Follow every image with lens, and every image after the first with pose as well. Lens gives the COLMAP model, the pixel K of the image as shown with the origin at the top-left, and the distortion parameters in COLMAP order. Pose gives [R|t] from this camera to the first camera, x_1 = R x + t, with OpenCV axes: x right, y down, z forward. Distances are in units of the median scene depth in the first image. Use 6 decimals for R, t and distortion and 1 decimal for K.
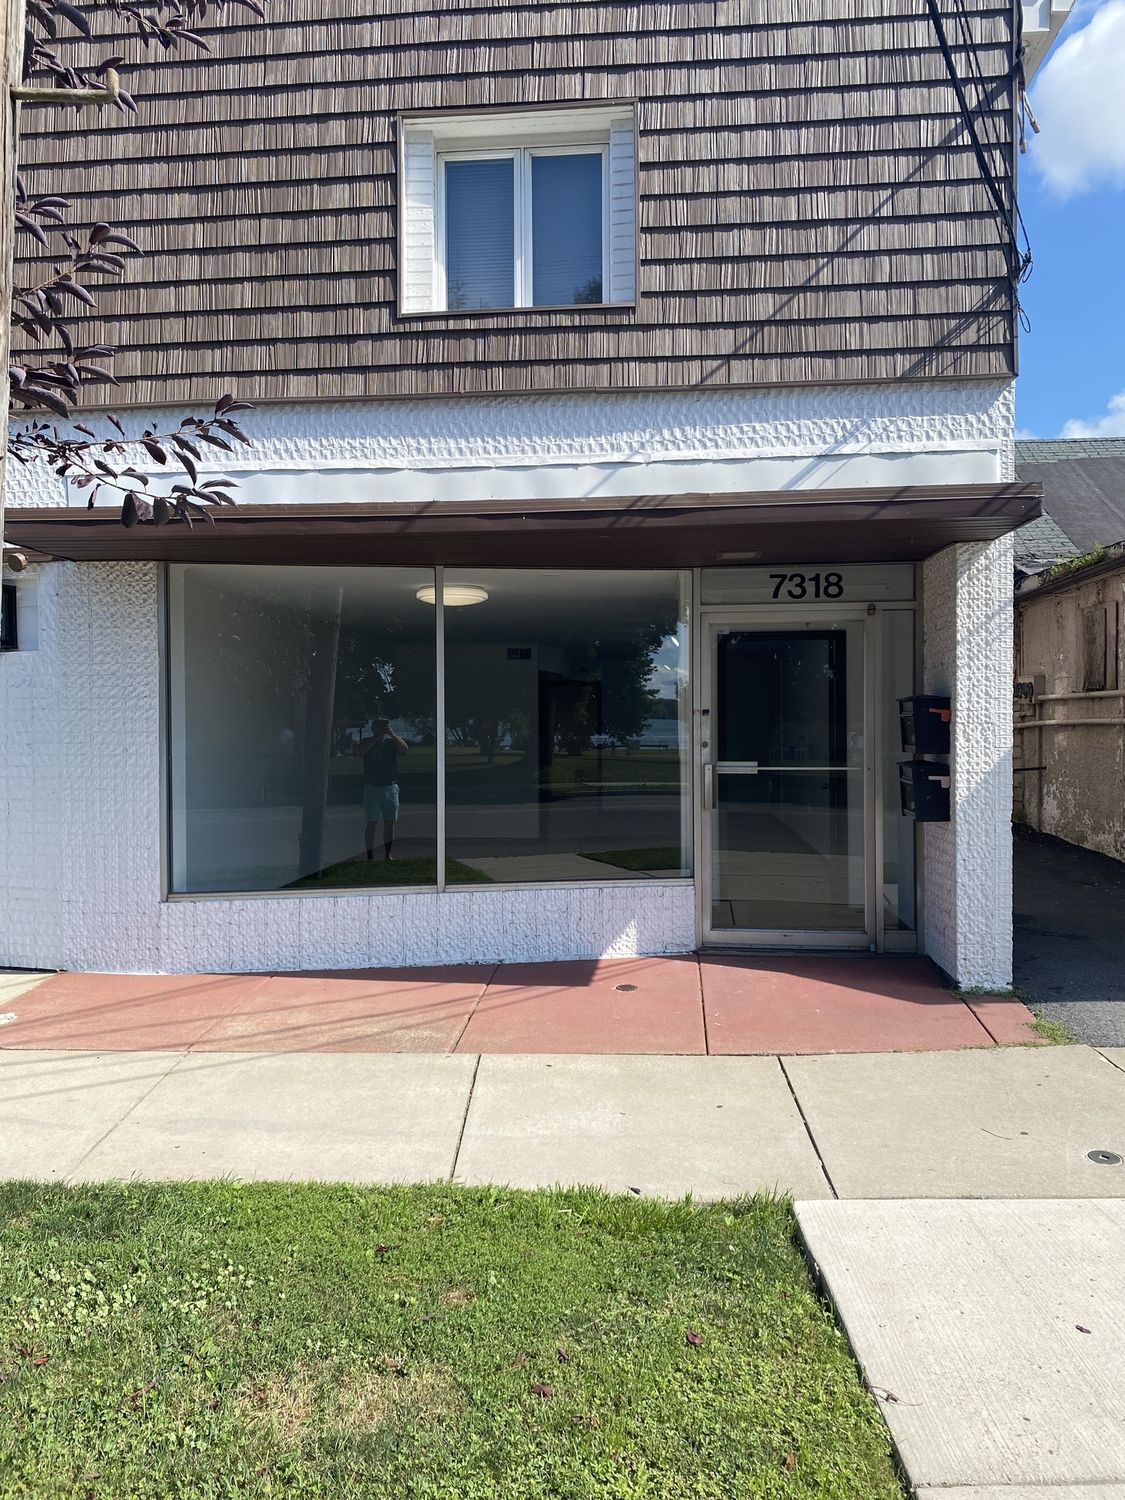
lens RADIAL K [[1144.9, 0, 560.5], [0, 1144.9, 739.9], [0, 0, 1]] dist [0.004893, -0.007038]
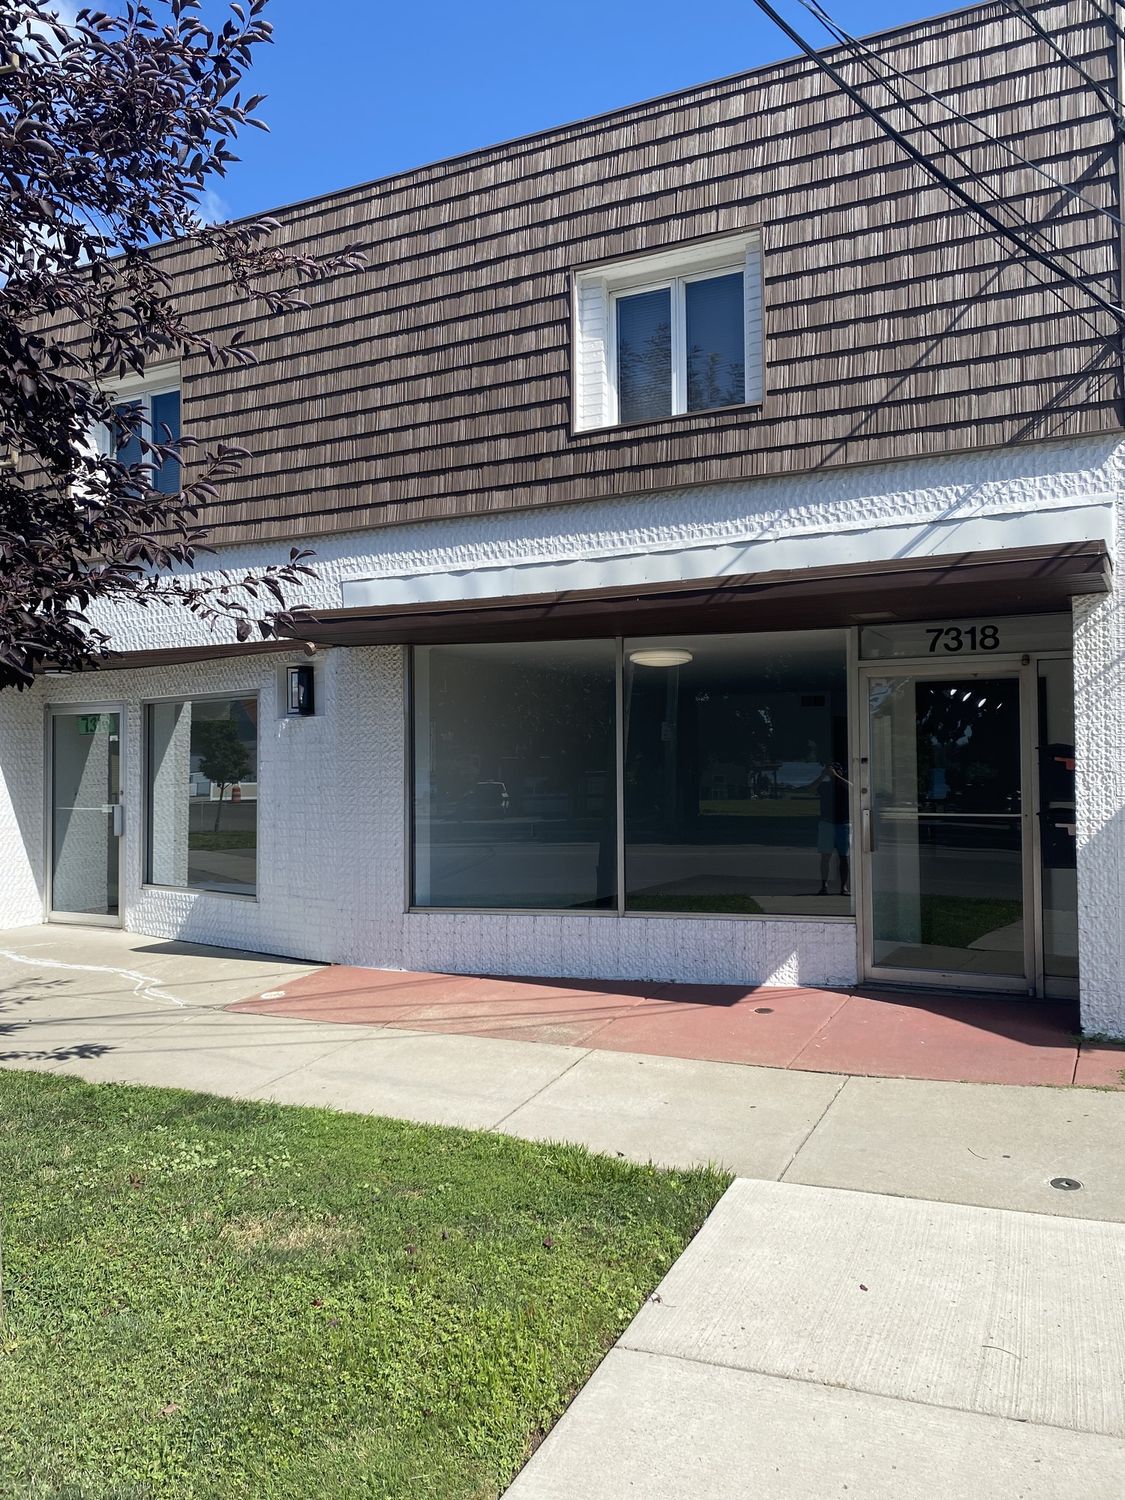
lens RADIAL K [[1144.9, 0, 560.5], [0, 1144.9, 739.9], [0, 0, 1]] dist [0.004893, -0.007038]
pose [[0.929999, -0.010640, -0.367407, 0.294149], [-0.002740, 0.999352, -0.035878, -0.004970], [0.367551, 0.034374, 0.929368, -0.116587]]
